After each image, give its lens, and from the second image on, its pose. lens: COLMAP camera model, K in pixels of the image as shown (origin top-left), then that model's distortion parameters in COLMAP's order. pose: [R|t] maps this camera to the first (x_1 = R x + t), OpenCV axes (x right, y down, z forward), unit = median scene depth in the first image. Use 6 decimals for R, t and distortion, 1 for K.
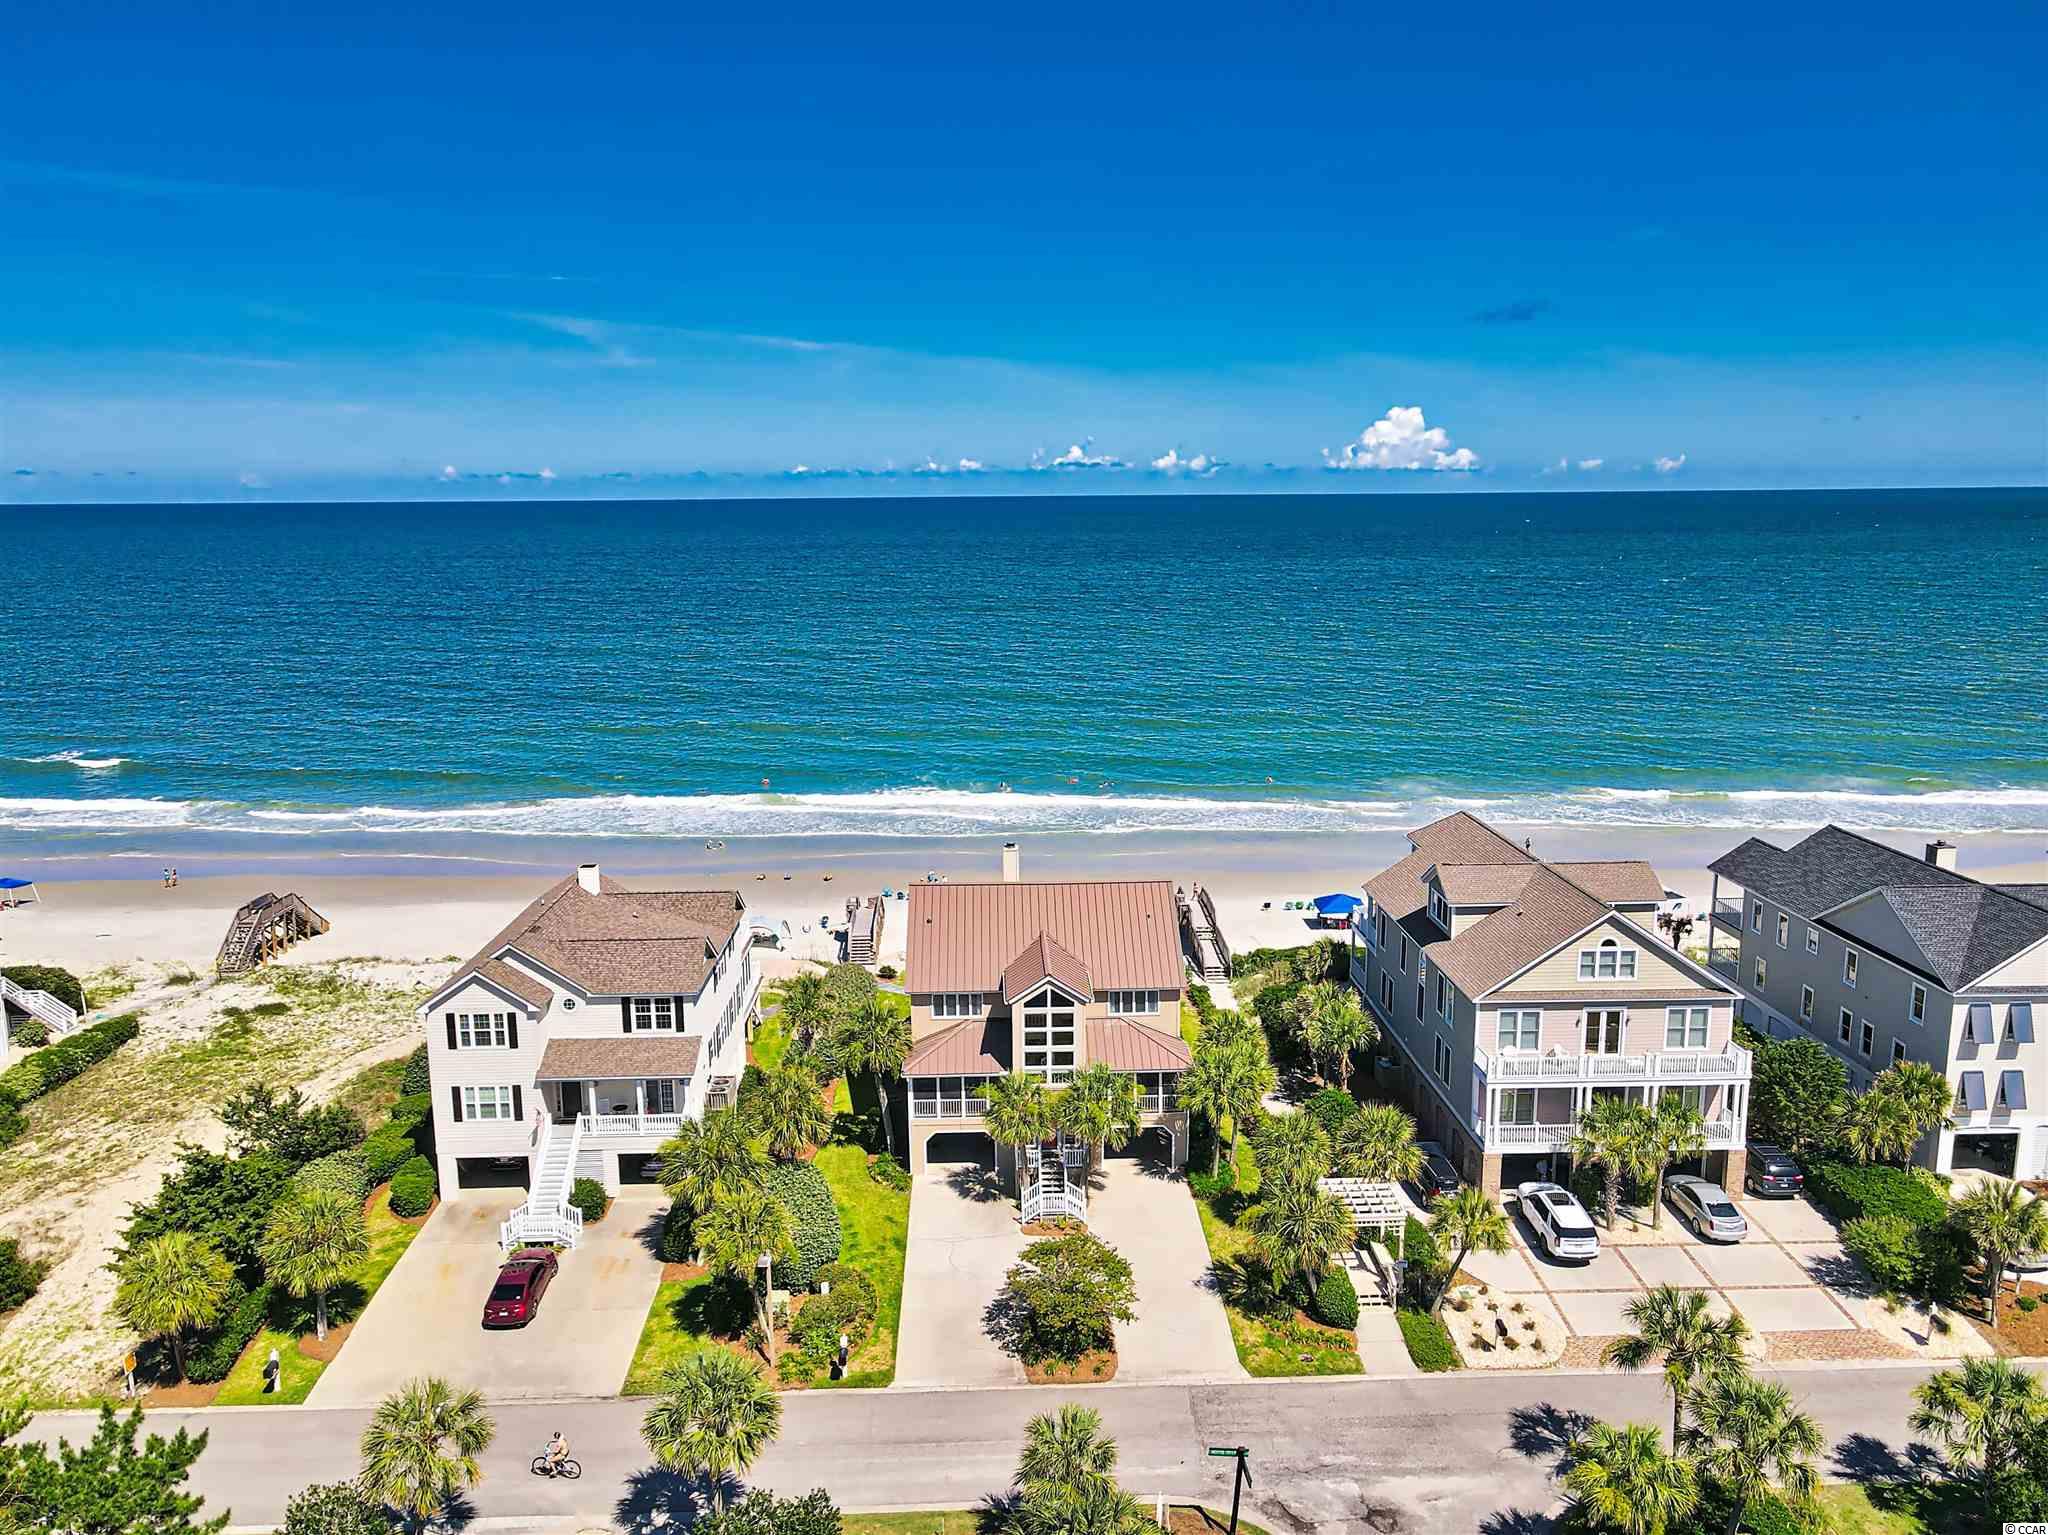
lens RADIAL K [[1474.0, 0, 1027.2], [0, 1474.0, 766.7], [0, 0, 1]] dist [0.020598, 0.000330]
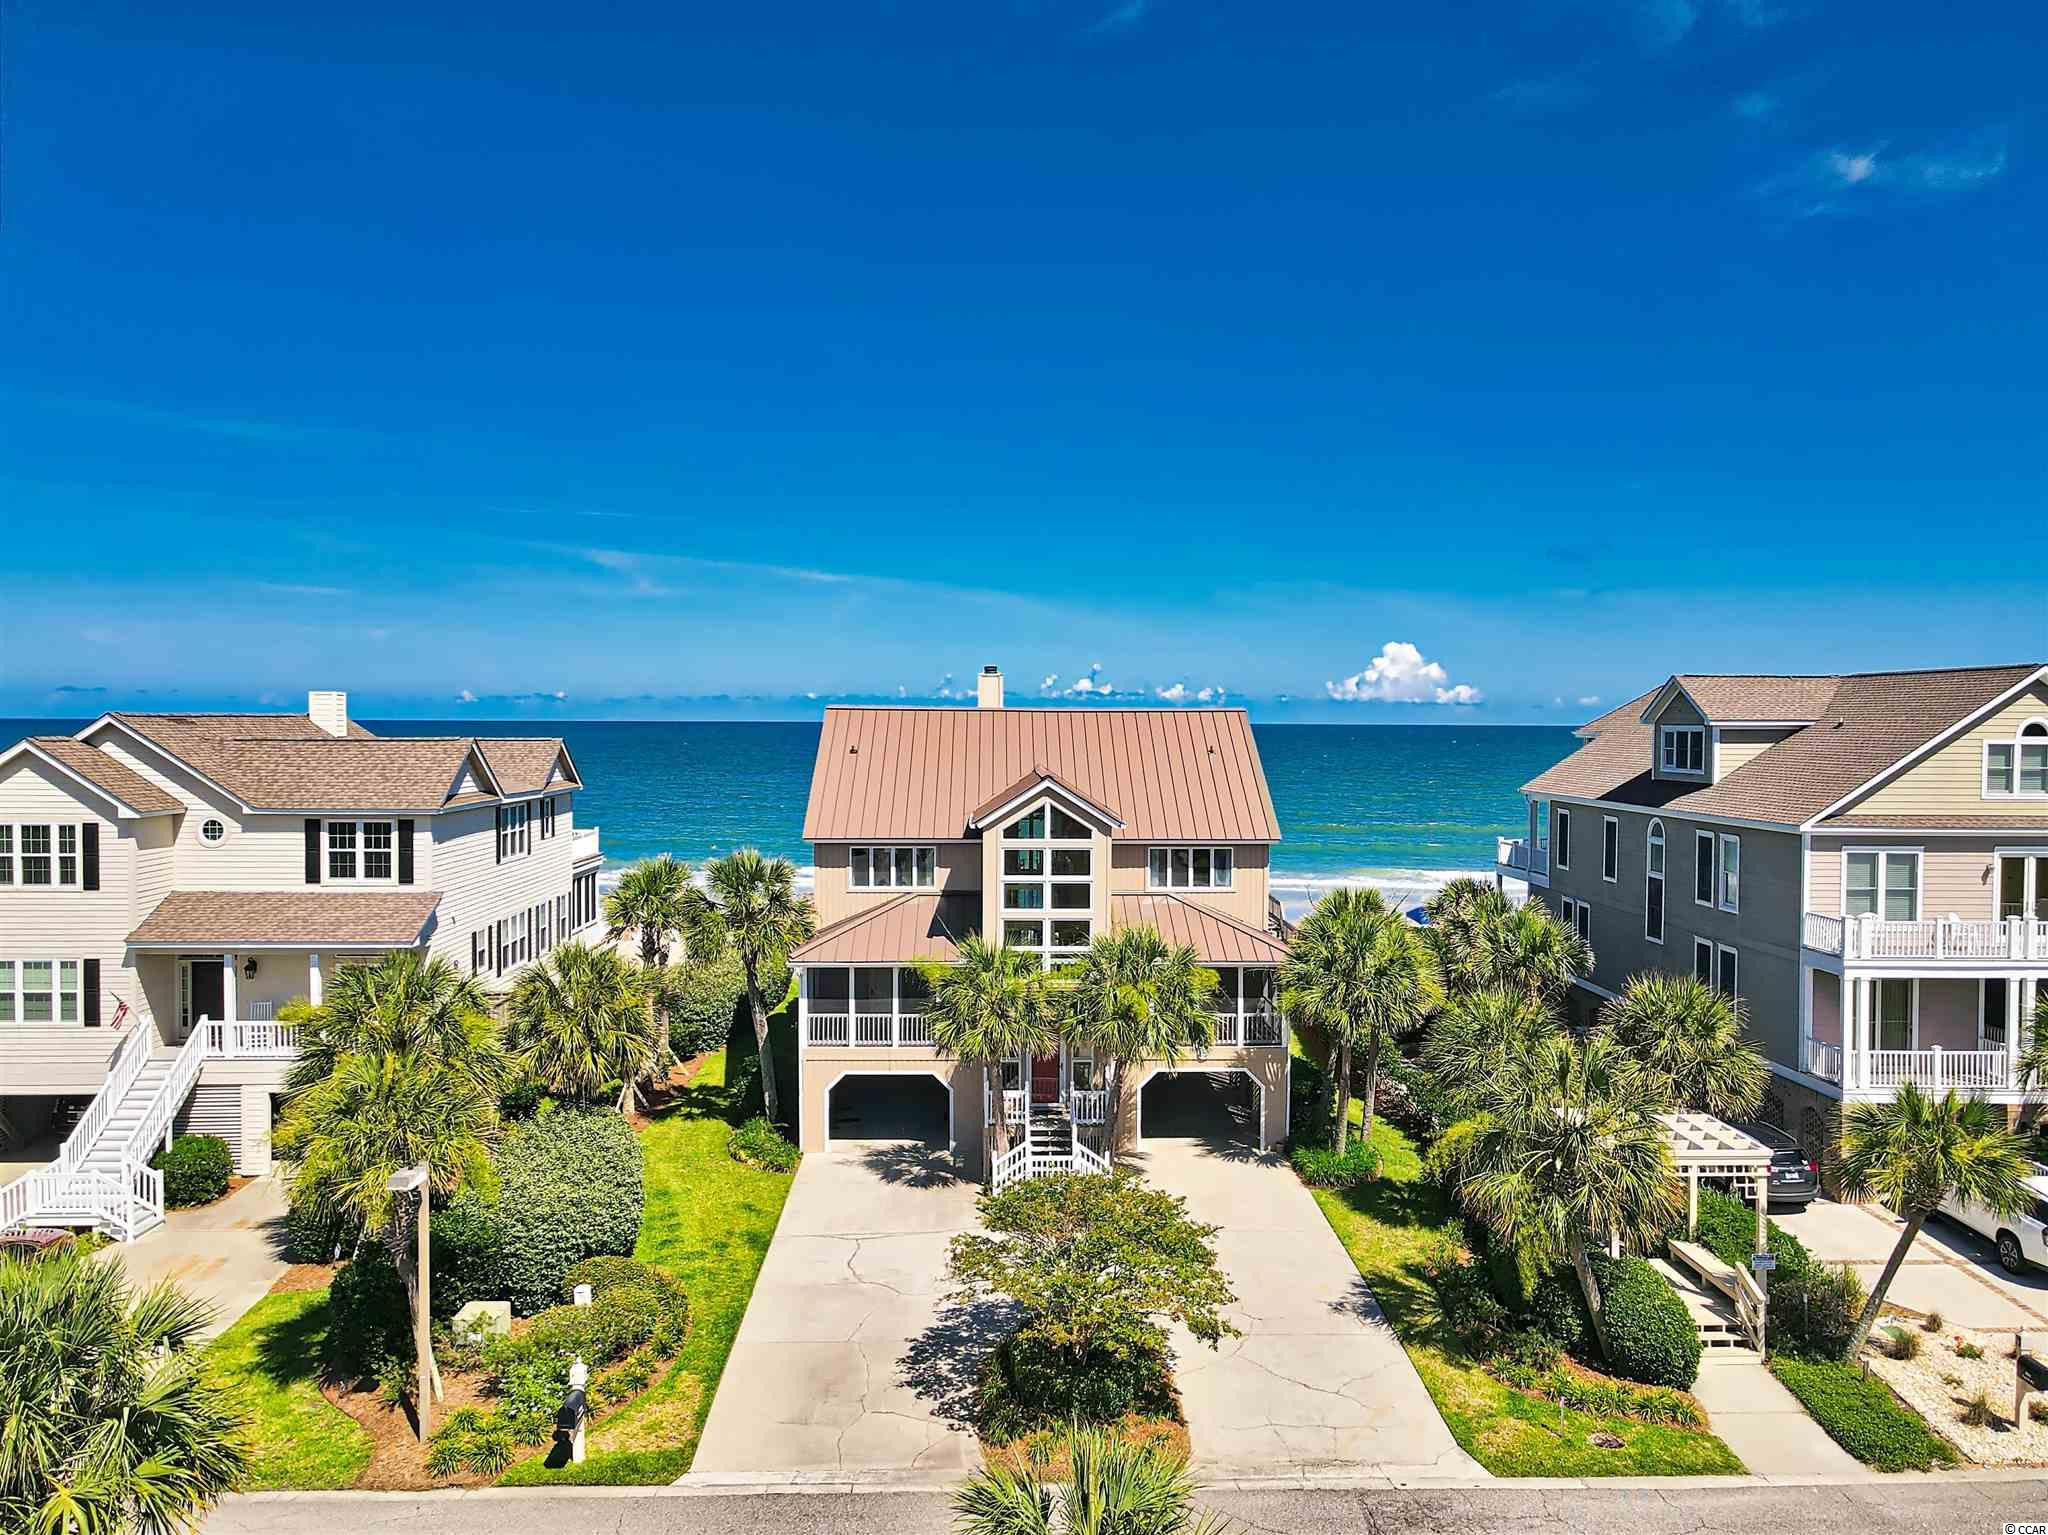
lens RADIAL K [[1474.0, 0, 1024.4], [0, 1474.0, 767.7], [0, 0, 1]] dist [0.020598, 0.000330]
pose [[0.999912, 0.011334, -0.006863, 0.009595], [-0.012238, 0.988518, -0.150604, 0.224313], [0.005078, 0.150675, 0.988570, 0.436426]]
